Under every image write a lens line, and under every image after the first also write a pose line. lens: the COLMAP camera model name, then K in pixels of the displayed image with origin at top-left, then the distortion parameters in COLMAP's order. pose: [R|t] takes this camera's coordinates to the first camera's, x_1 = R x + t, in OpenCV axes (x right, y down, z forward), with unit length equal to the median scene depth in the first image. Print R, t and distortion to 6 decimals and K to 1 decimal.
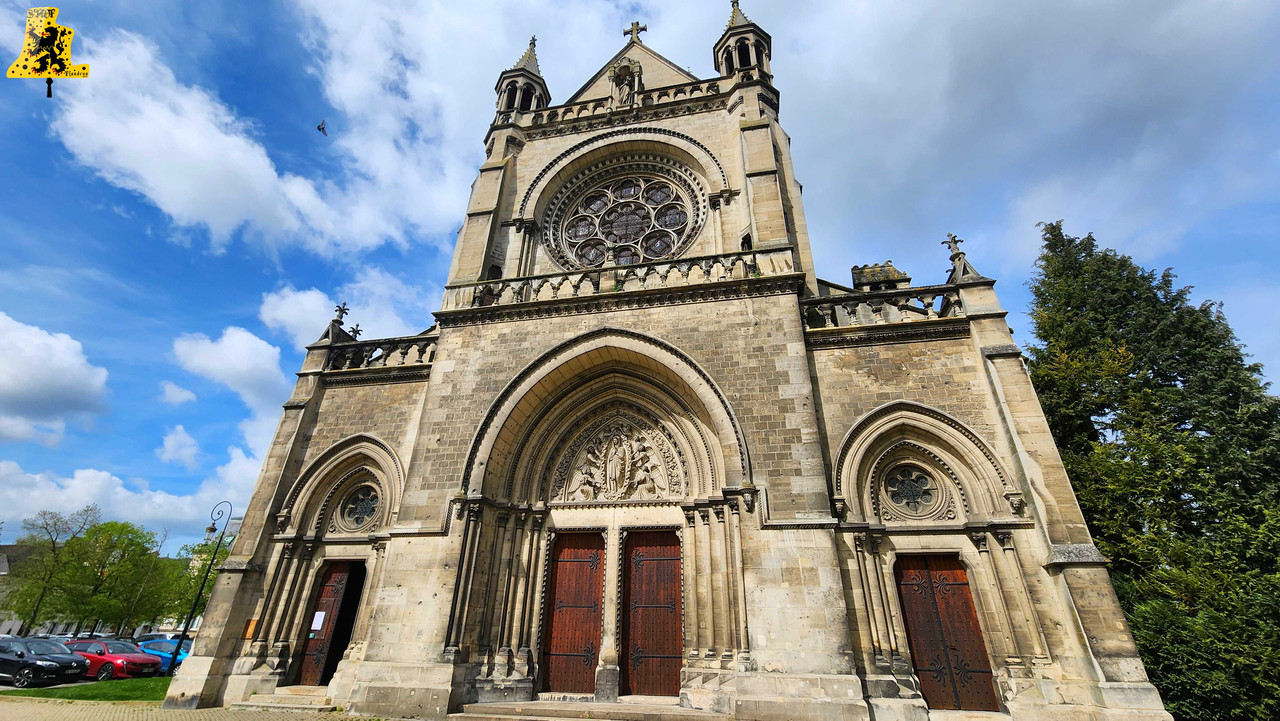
lens RADIAL K [[527.0, 0, 640.3], [0, 527.0, 344.9], [0, 0, 1]] dist [-0.001227, 0.001603]
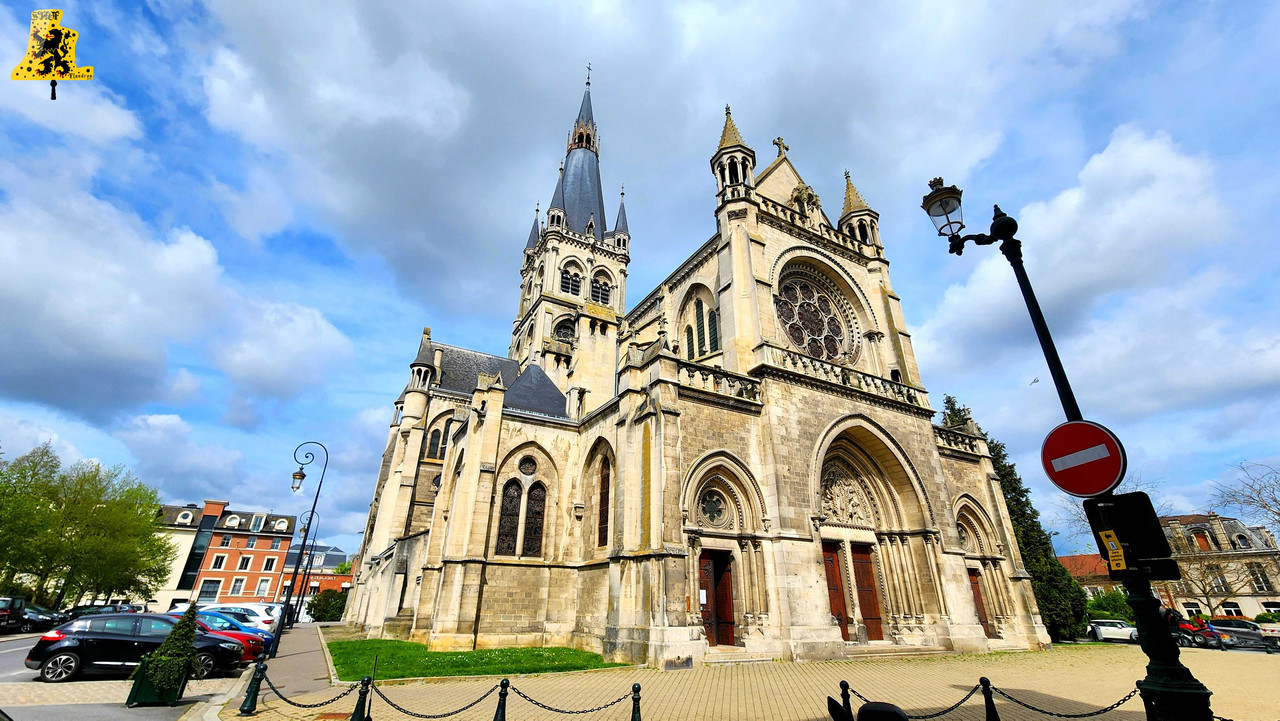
lens RADIAL K [[527.0, 0, 638.4], [0, 527.0, 346.2], [0, 0, 1]] dist [-0.001227, 0.001603]
pose [[0.751864, 0.285522, 0.594287, -1.679903], [-0.321711, 0.945655, -0.047322, 0.070426], [-0.575502, -0.155609, 0.802859, 0.179555]]
